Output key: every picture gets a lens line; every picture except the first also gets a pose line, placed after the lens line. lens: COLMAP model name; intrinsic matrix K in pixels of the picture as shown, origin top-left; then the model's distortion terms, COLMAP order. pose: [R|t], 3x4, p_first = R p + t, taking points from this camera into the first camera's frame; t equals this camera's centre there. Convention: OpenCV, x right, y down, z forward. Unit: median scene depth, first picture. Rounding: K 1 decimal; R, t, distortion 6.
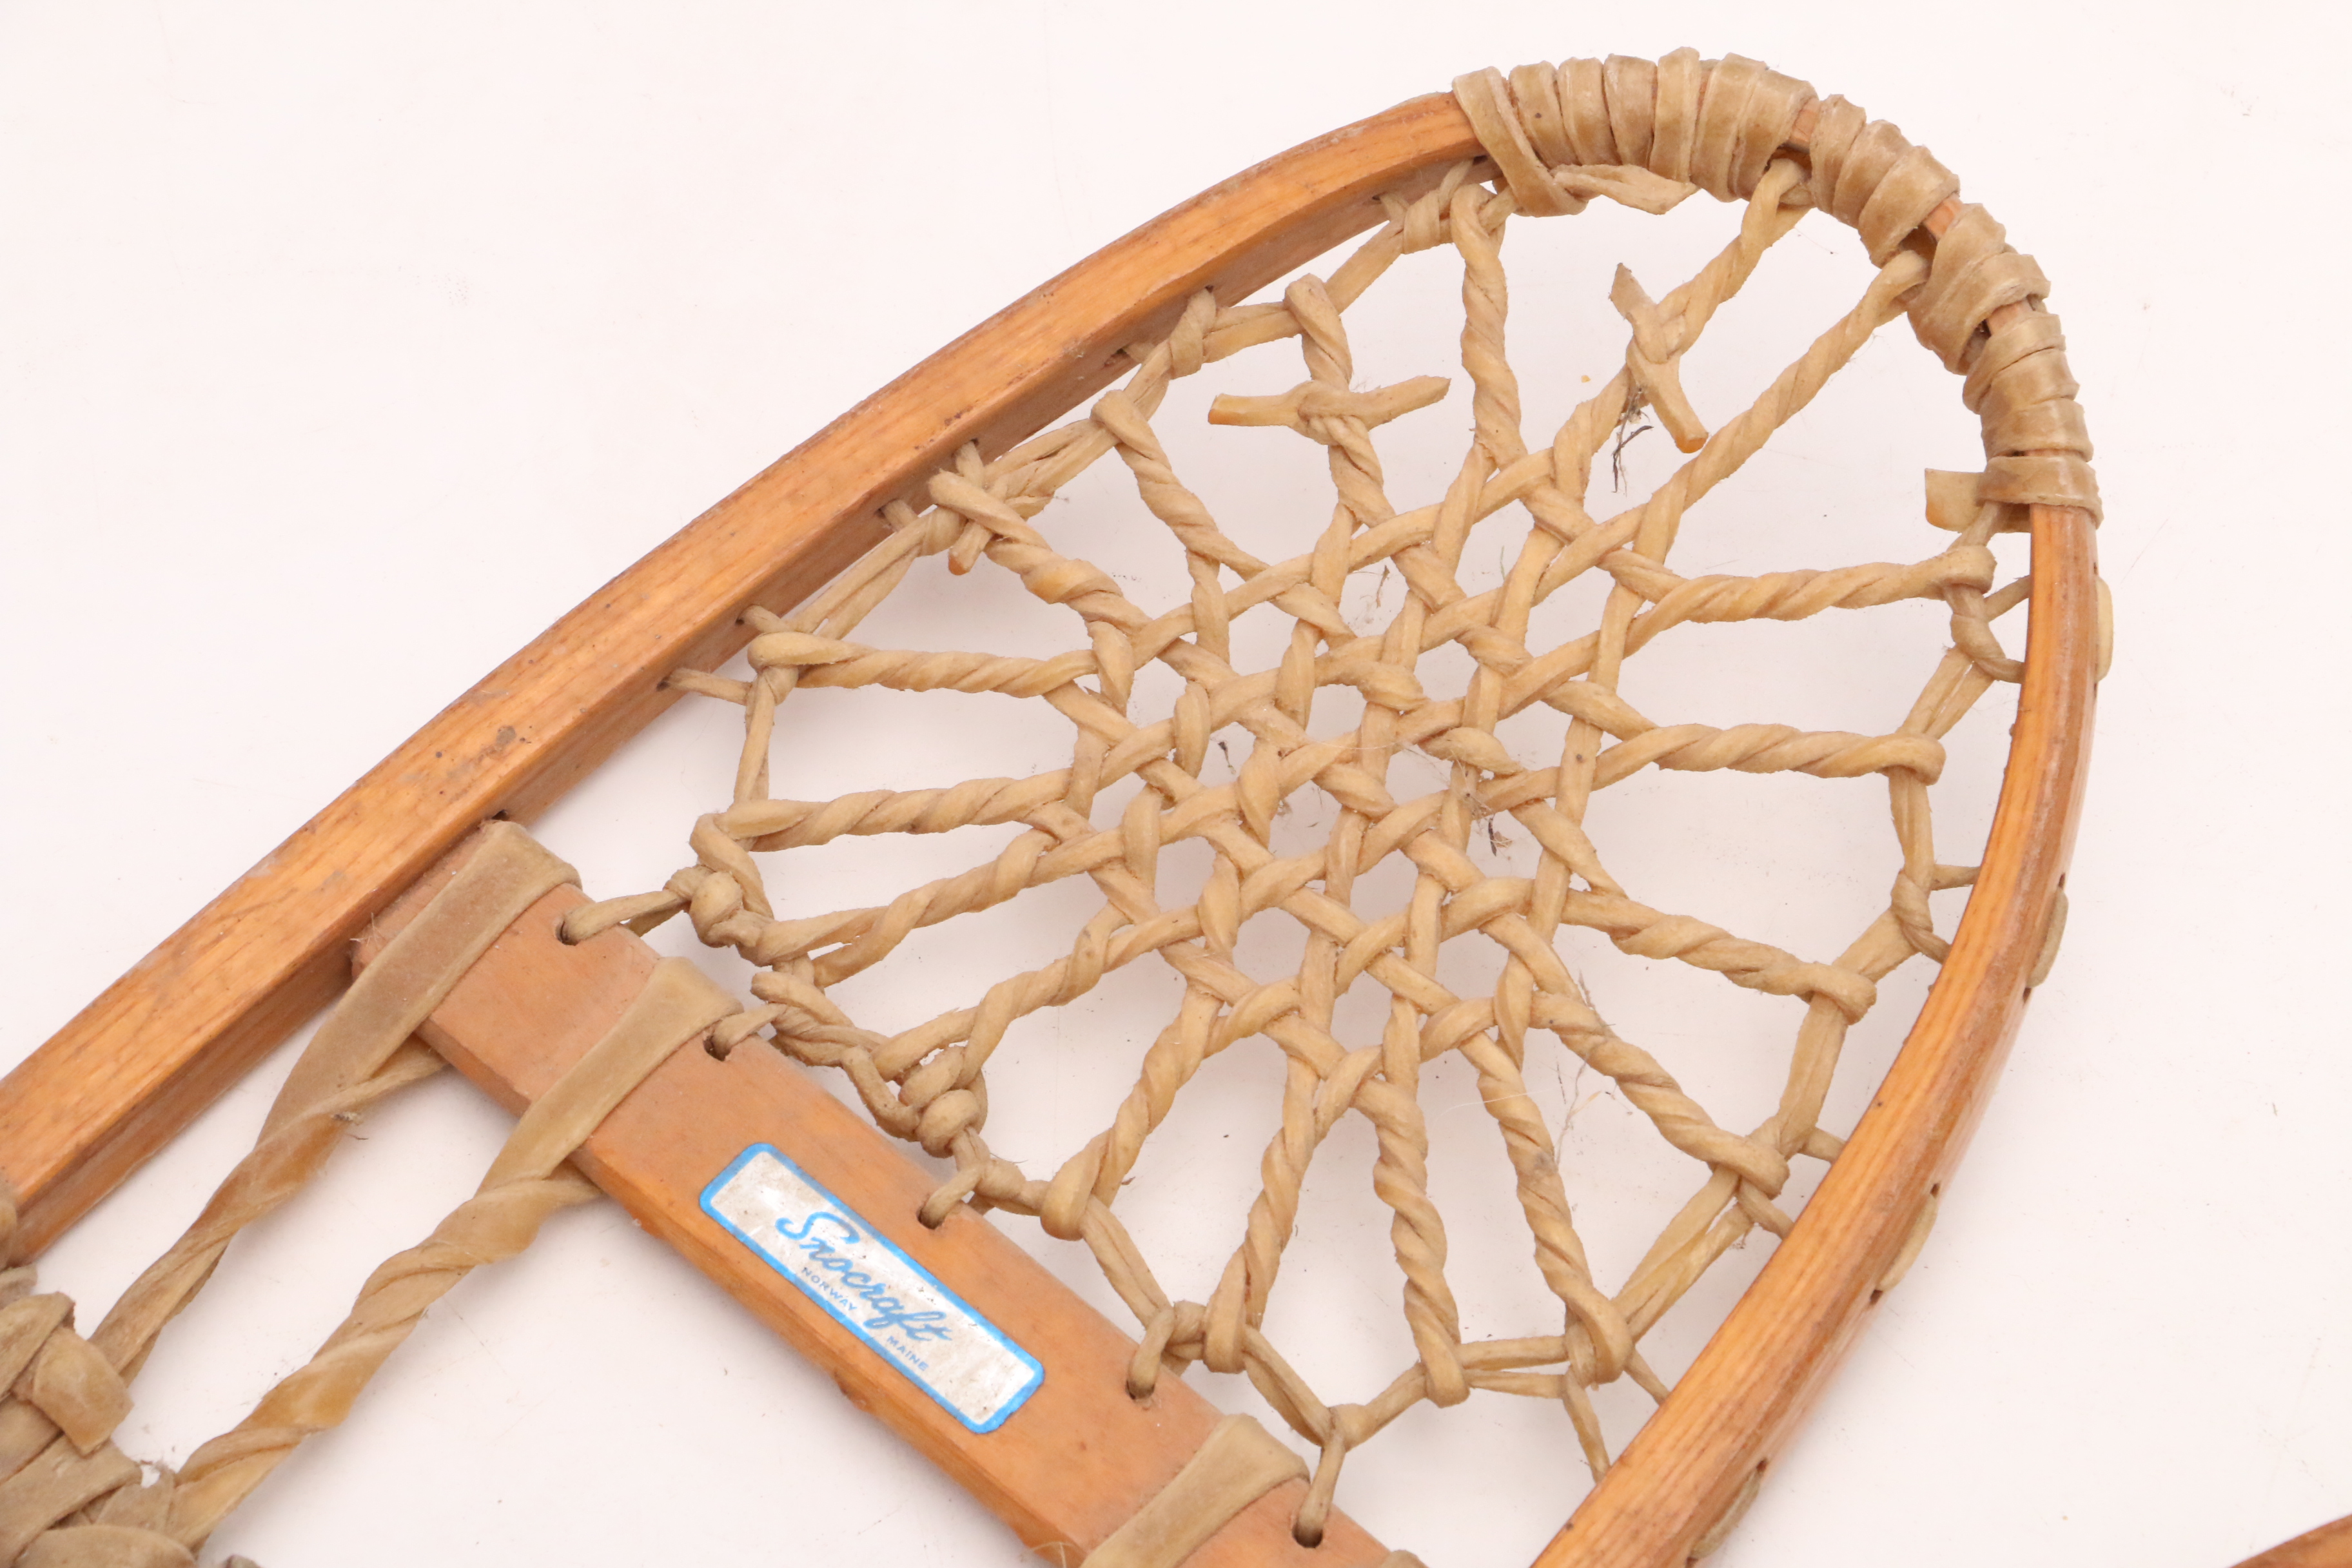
lens RADIAL K [[9943.2, 0, 1175.7], [0, 9943.2, 782.6], [0, 0, 1]] dist [1.490123, 0.000000]
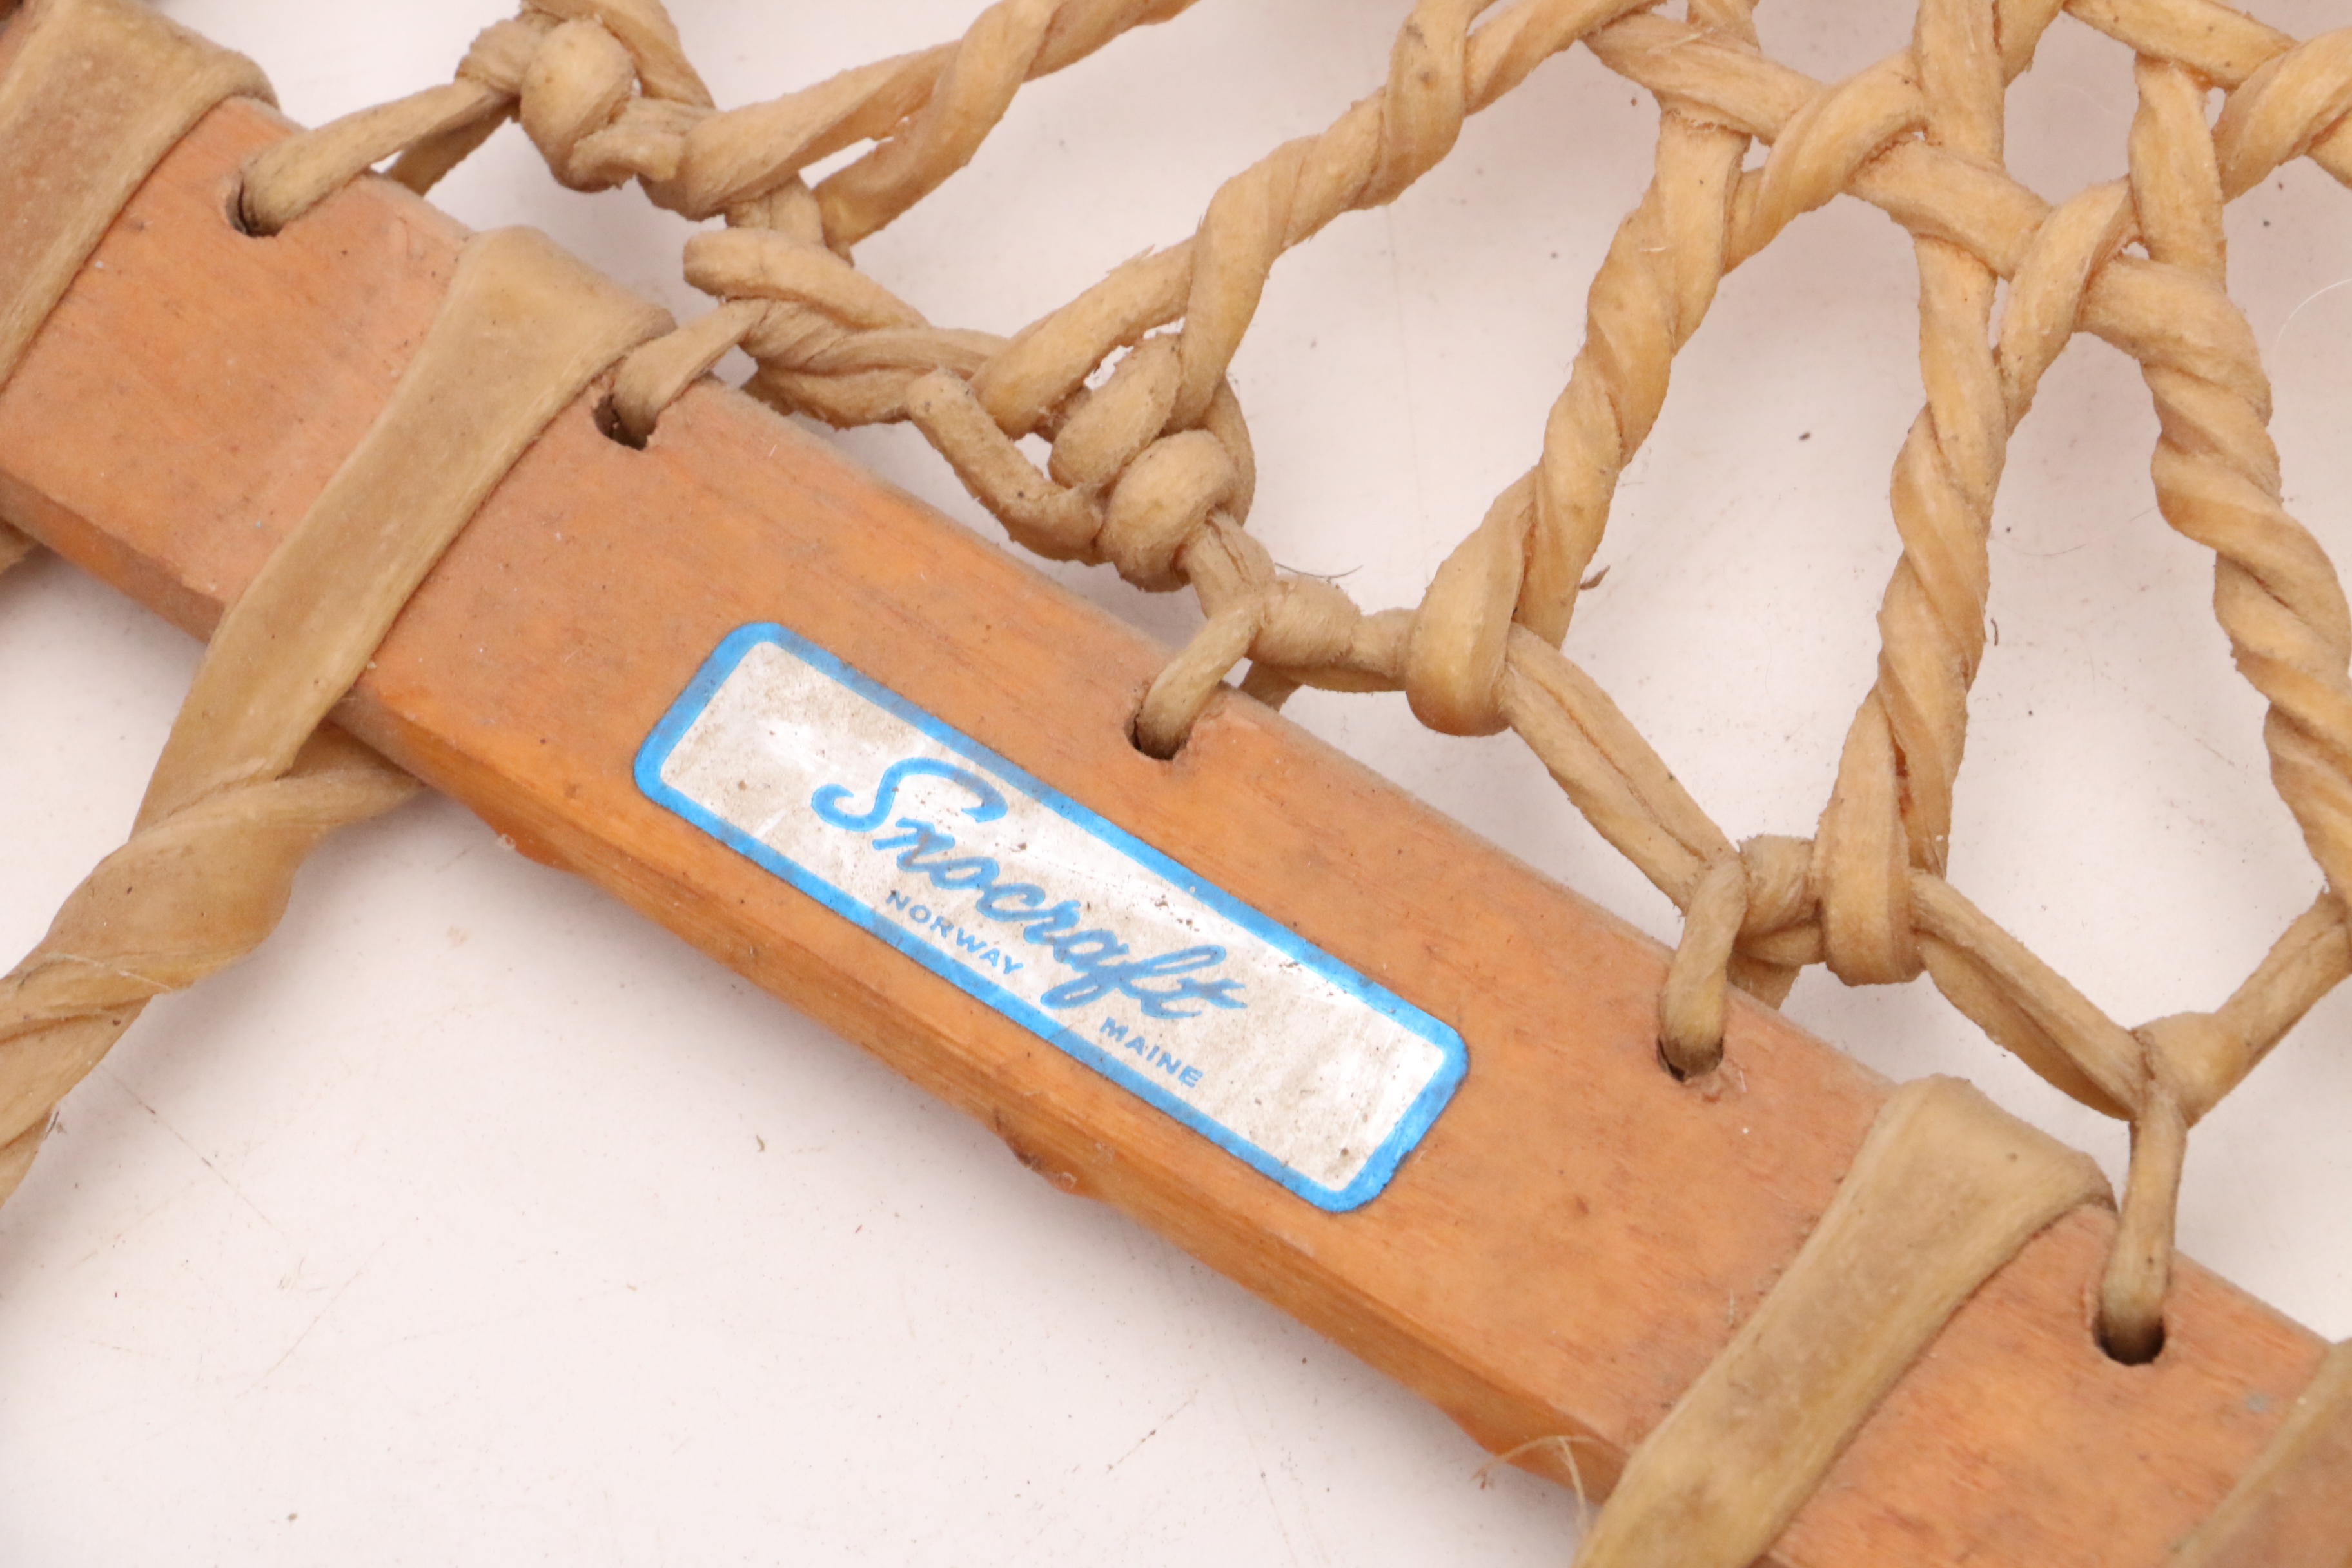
lens RADIAL K [[14400.1, 0, 1193.8], [0, 14400.1, 783.5], [0, 0, 1]] dist [1.666271, 0.000000]
pose [[0.986763, -0.154848, -0.048171, 0.007028], [0.157898, 0.985131, 0.067716, 0.003185], [0.036969, -0.074426, 0.996541, 0.369269]]
